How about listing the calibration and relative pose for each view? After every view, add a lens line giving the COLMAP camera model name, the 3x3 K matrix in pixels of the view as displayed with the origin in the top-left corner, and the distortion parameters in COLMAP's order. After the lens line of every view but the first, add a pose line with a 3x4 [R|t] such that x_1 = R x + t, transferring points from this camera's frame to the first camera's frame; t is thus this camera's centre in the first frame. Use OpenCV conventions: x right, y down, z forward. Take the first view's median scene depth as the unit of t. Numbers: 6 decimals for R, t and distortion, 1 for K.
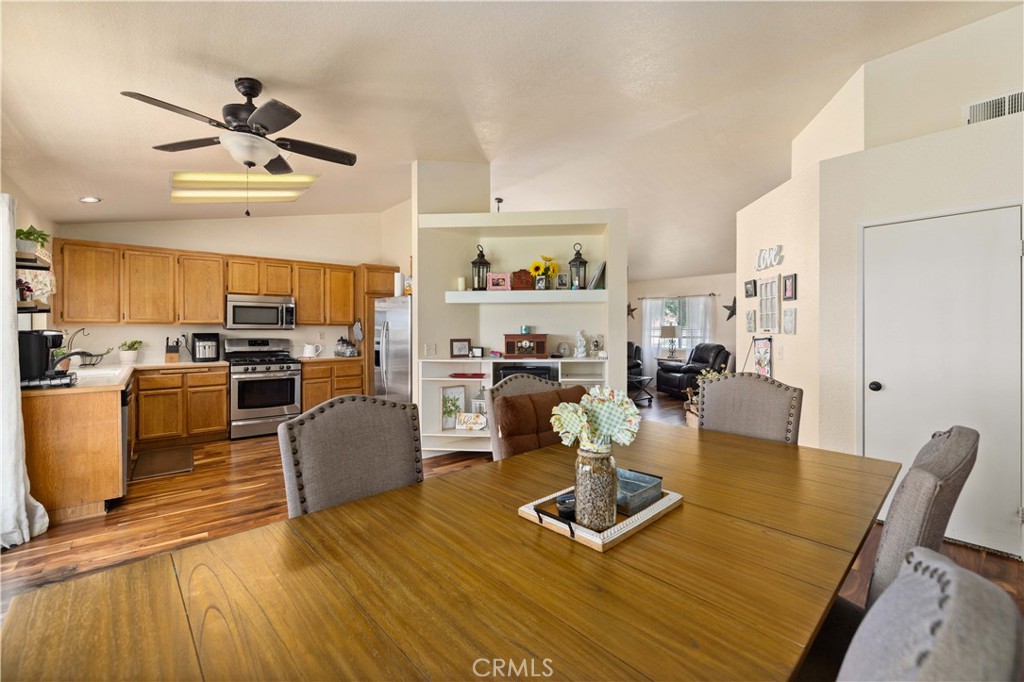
lens RADIAL K [[430.8, 0, 514.9], [0, 430.8, 333.0], [0, 0, 1]] dist [-0.004940, 0.001867]
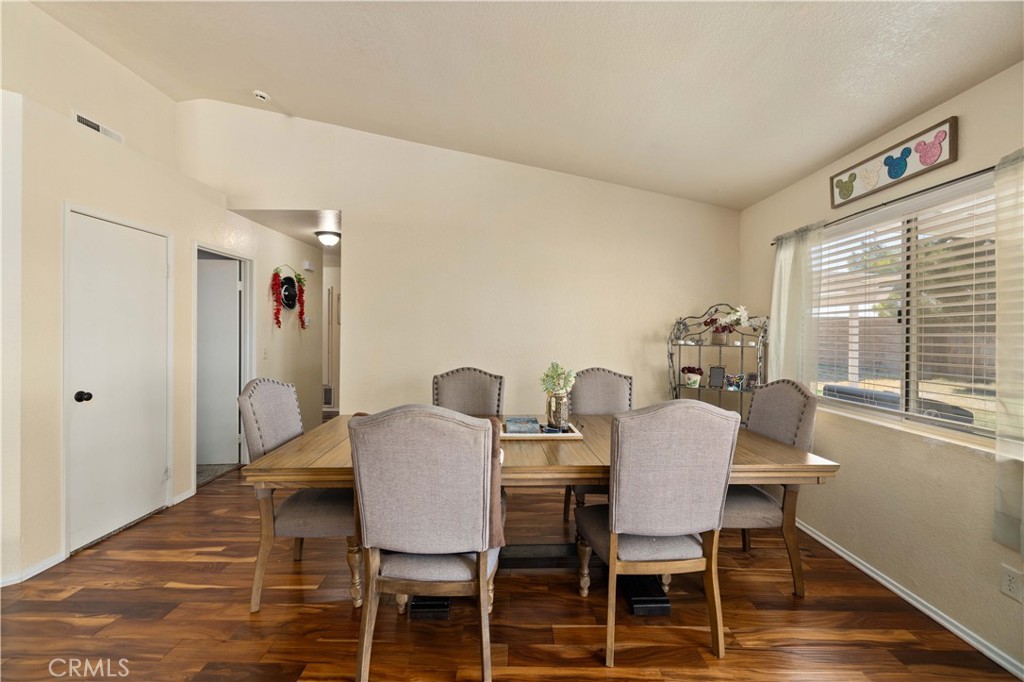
lens RADIAL K [[430.8, 0, 510.8], [0, 430.8, 335.7], [0, 0, 1]] dist [-0.004940, 0.001867]
pose [[-0.755929, -0.008591, 0.654598, -0.224596], [-0.000640, 0.999923, 0.012383, -0.006001], [-0.654654, 0.008942, -0.755876, 0.621820]]
